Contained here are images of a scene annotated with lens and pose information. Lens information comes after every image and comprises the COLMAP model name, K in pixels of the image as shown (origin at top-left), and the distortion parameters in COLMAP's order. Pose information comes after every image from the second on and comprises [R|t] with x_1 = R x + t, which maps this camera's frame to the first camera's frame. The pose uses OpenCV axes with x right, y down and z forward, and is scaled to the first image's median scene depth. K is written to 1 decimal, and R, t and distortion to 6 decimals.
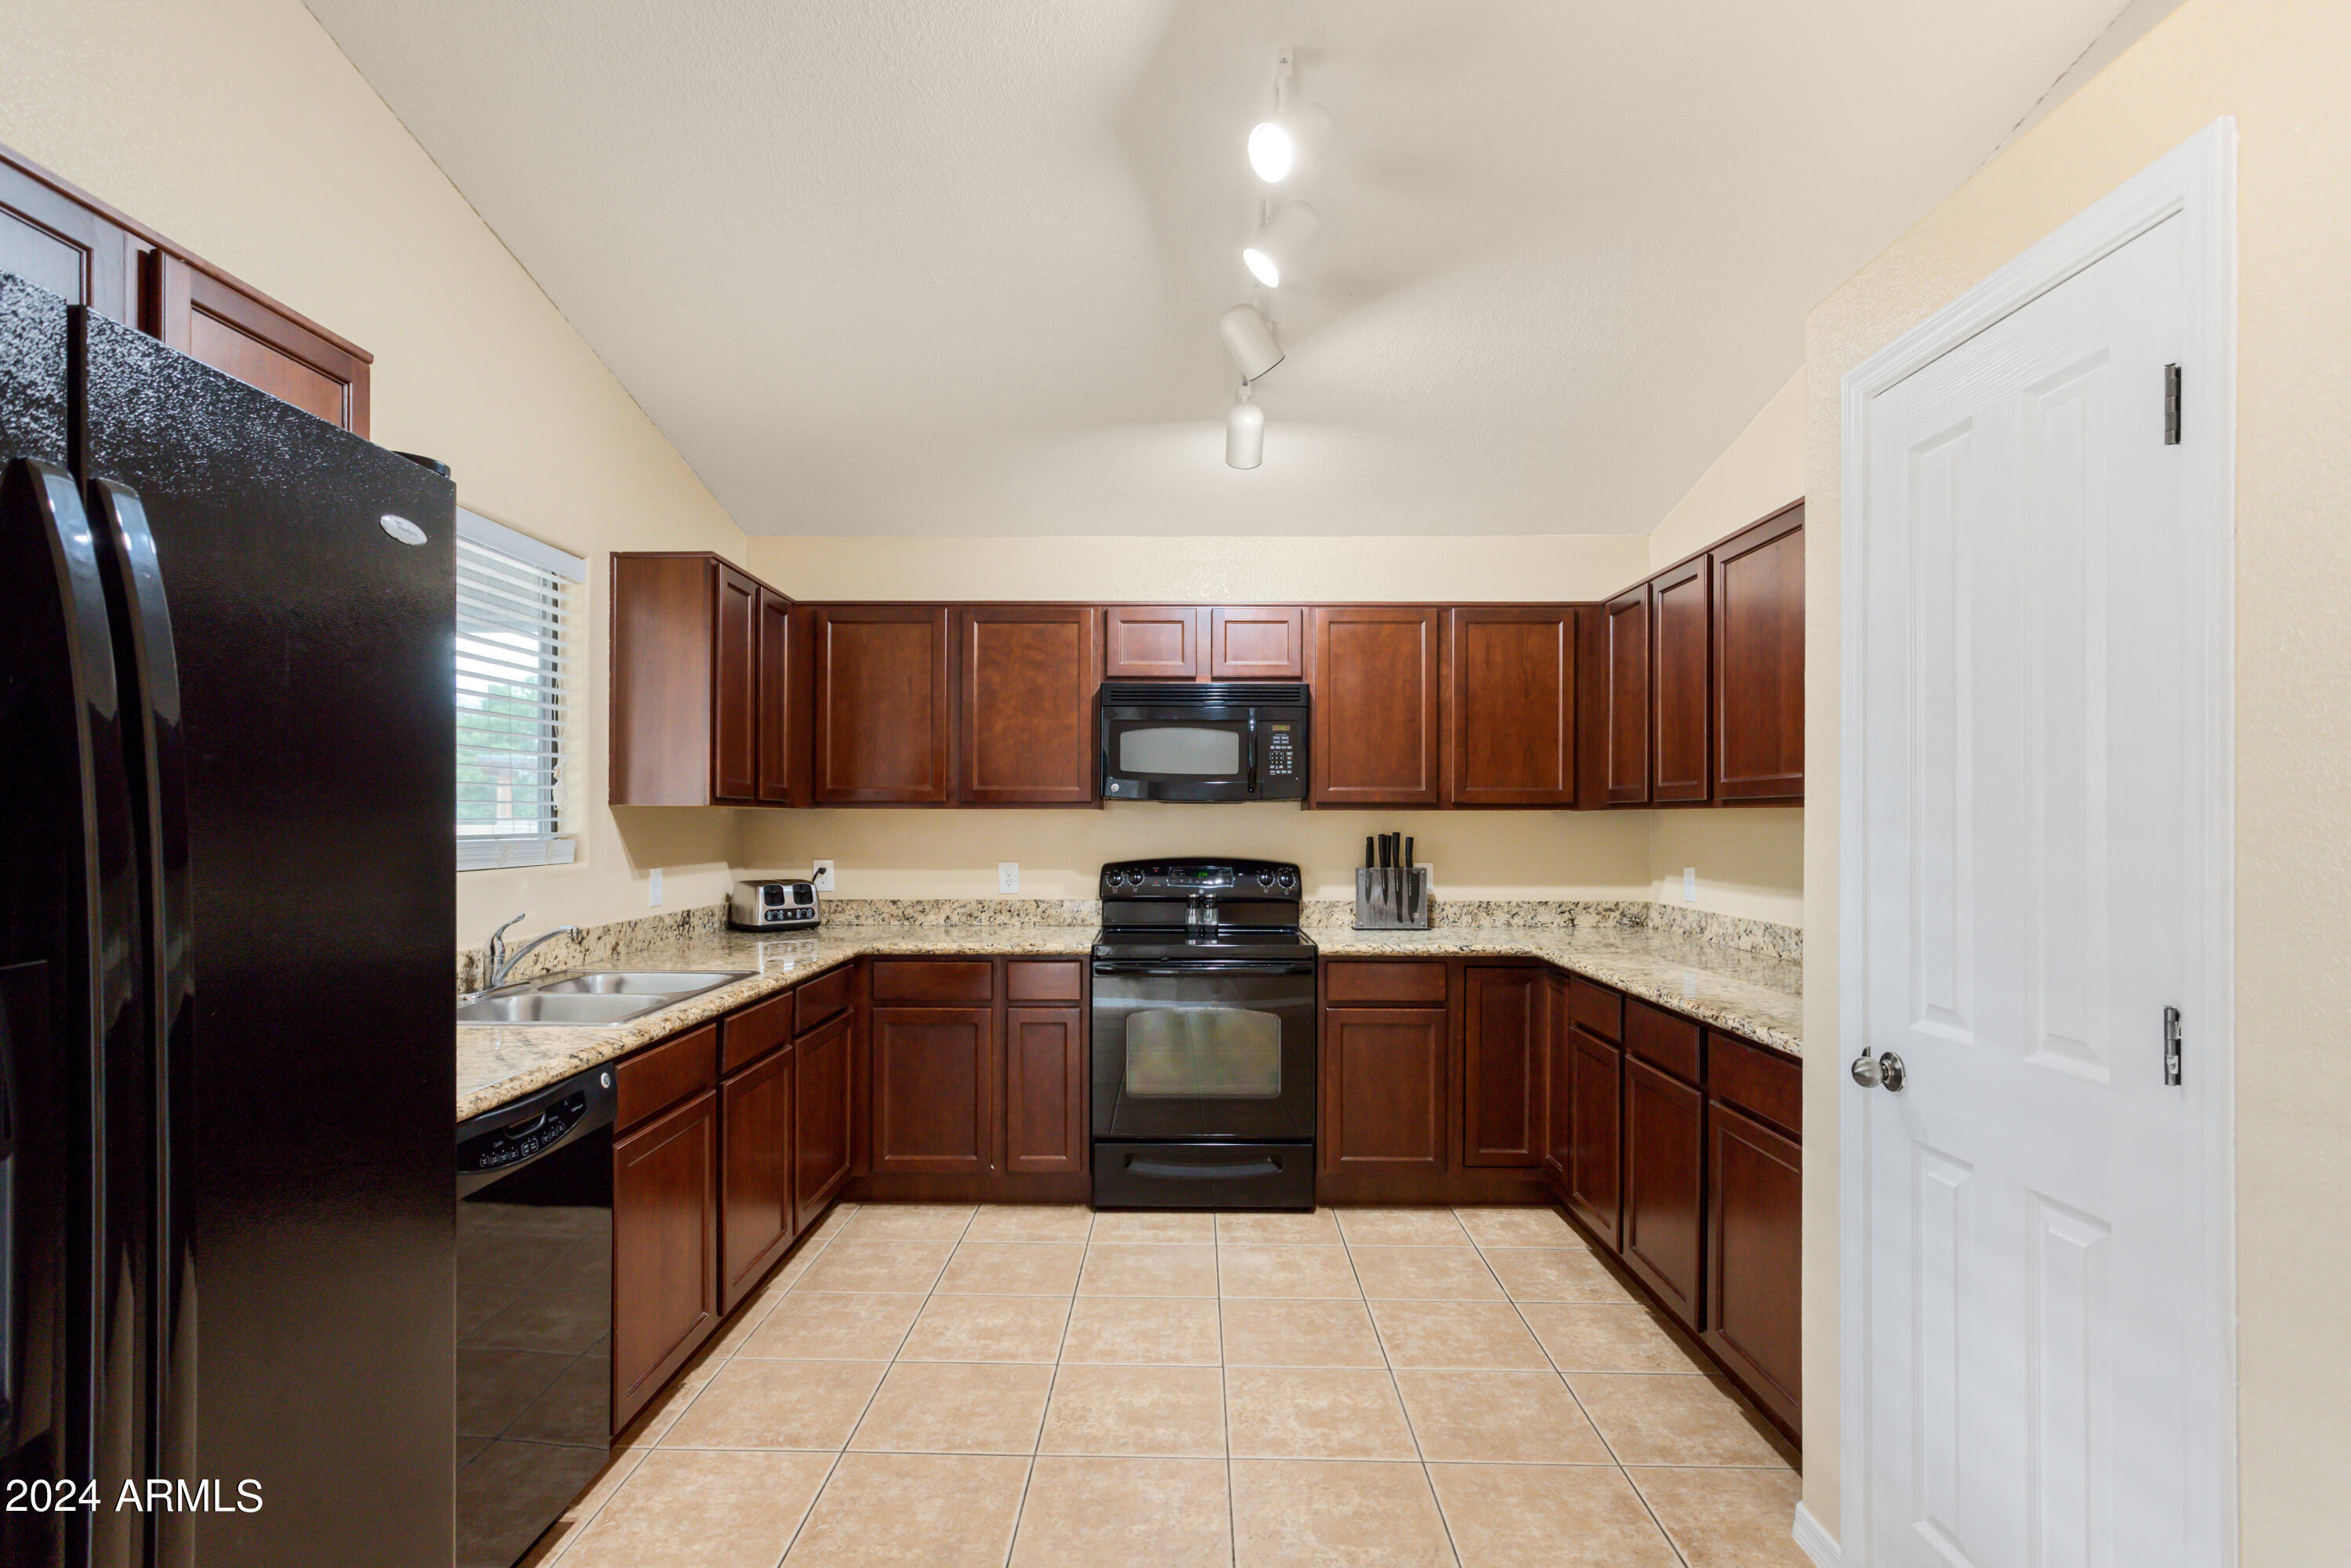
lens RADIAL K [[1151.6, 0, 1164.7], [0, 1151.6, 824.6], [0, 0, 1]] dist [0.000748, 0.000533]
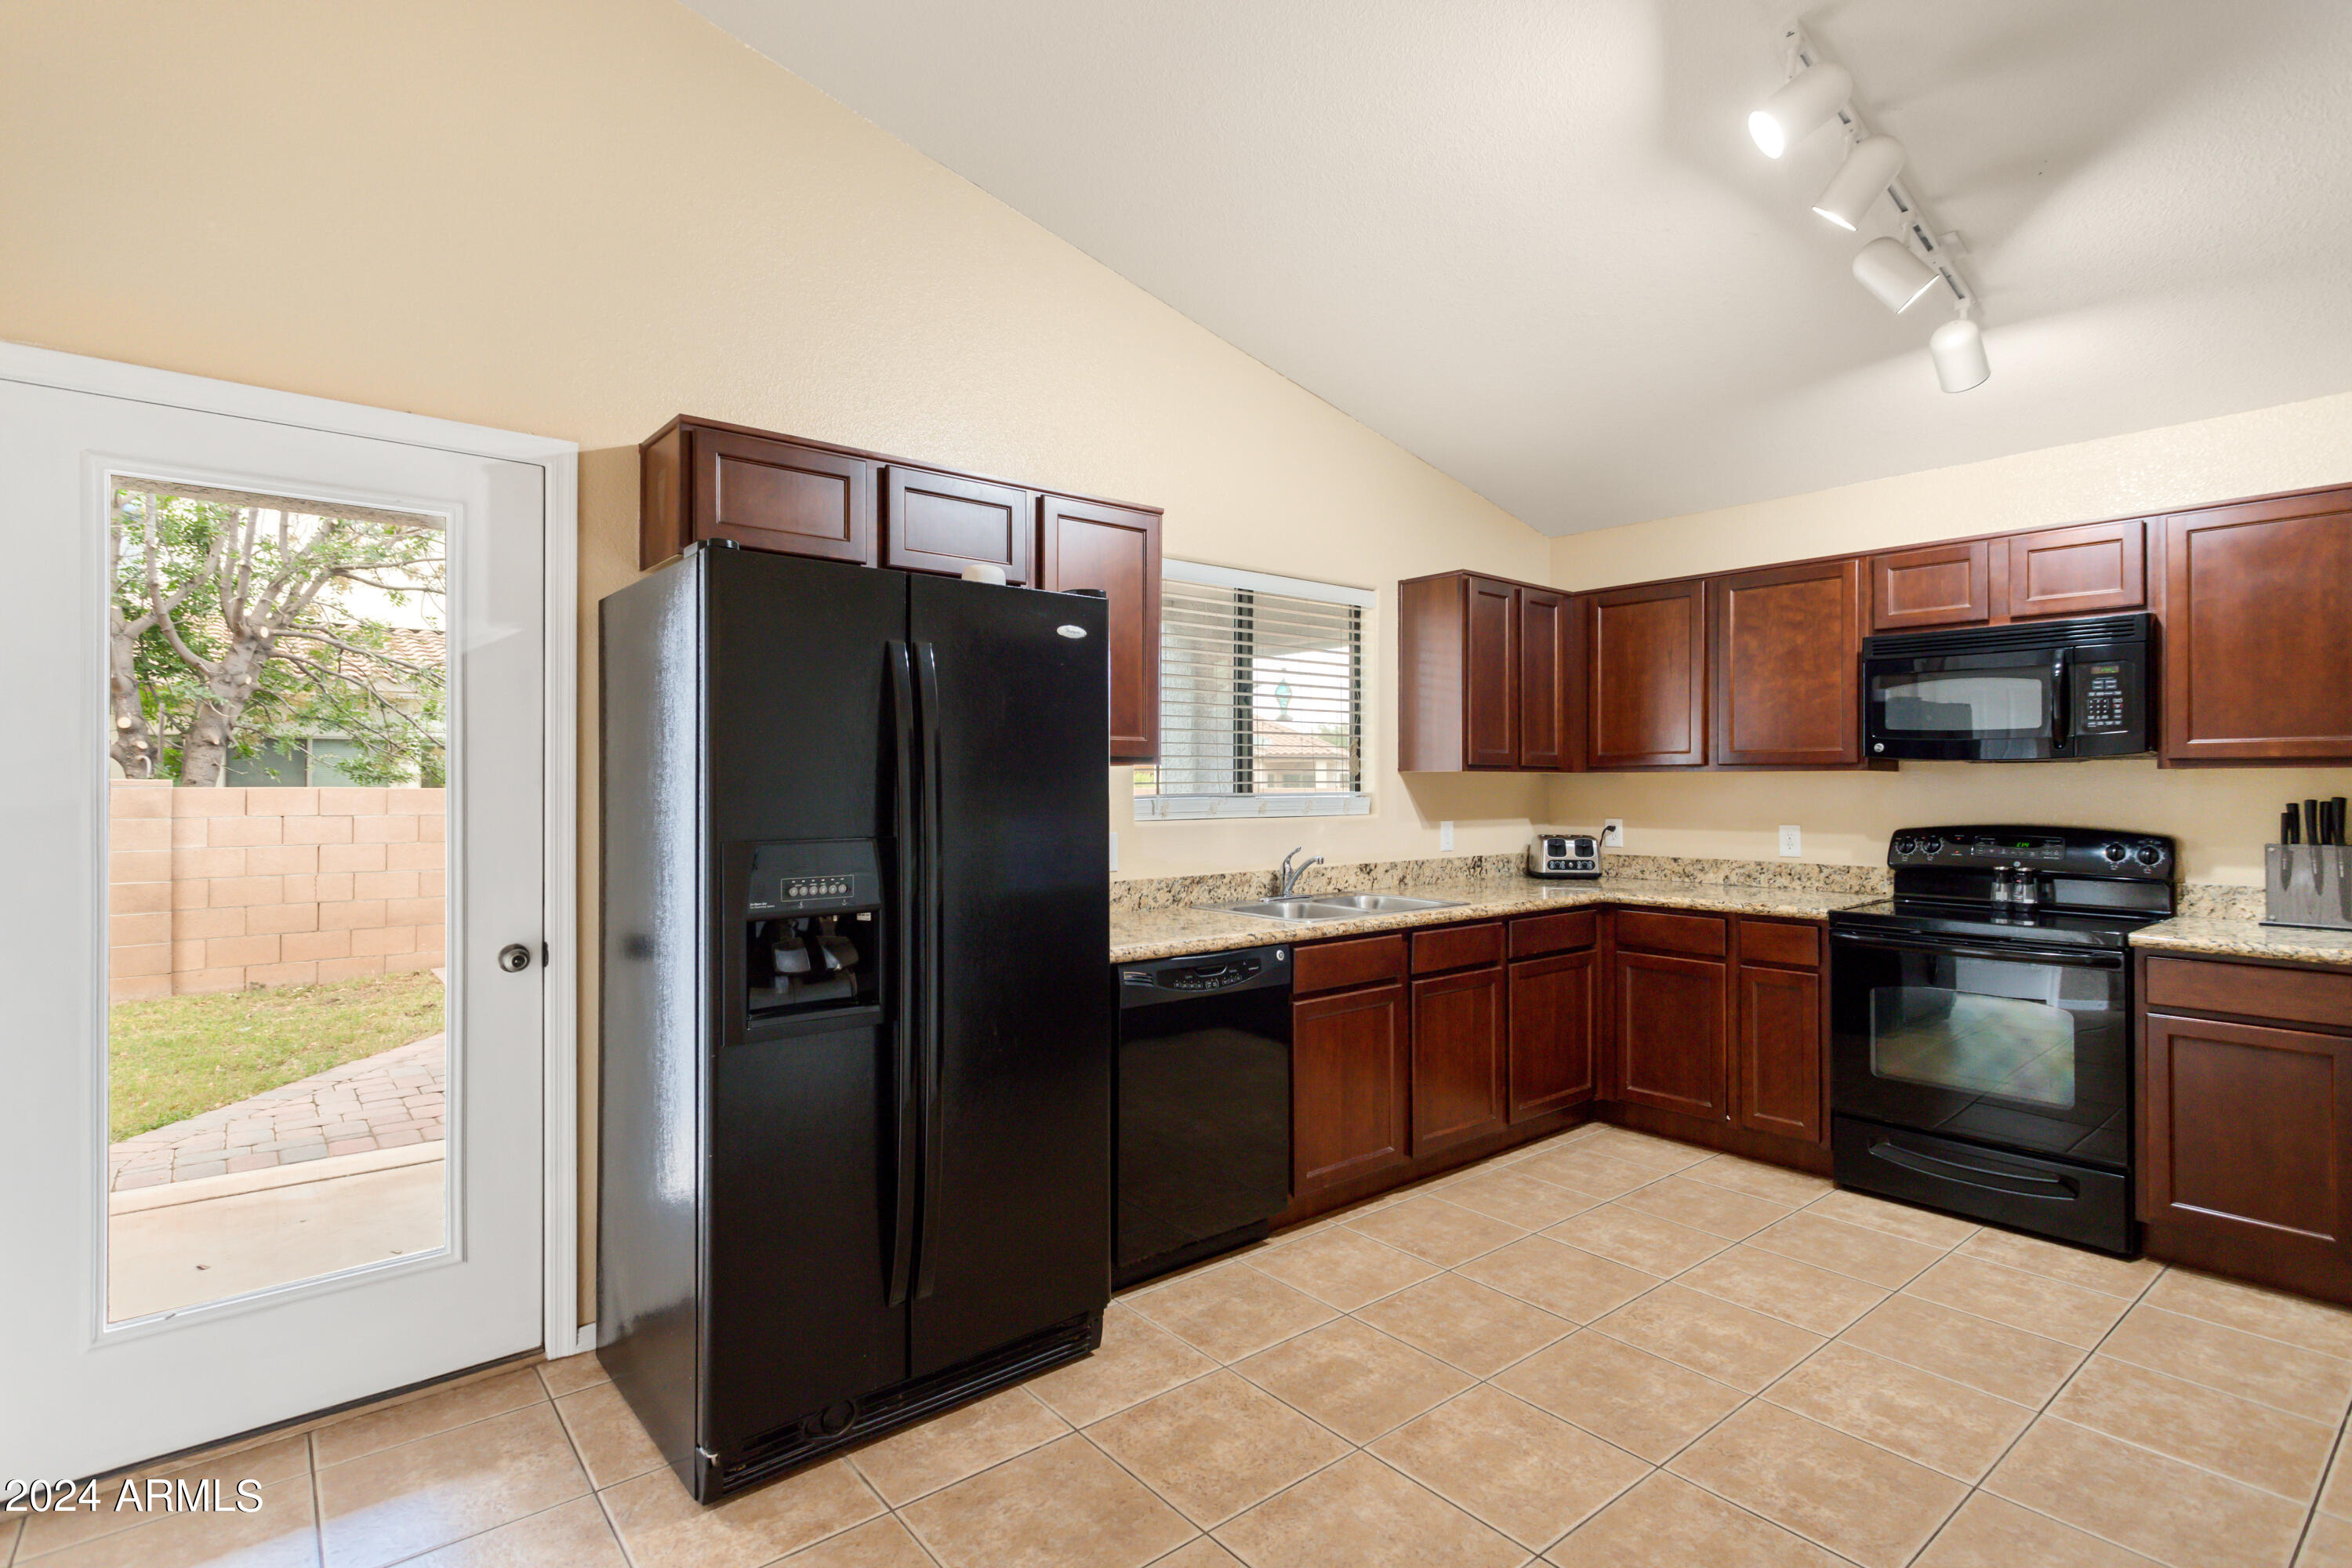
lens RADIAL K [[1130.2, 0, 1183.1], [0, 1130.2, 788.4], [0, 0, 1]] dist [0.002873, -0.000488]
pose [[0.654357, 0.001155, -0.756185, 0.292648], [-0.001329, 0.999999, 0.000378, 0.001717], [0.756185, 0.000758, 0.654358, -0.034007]]
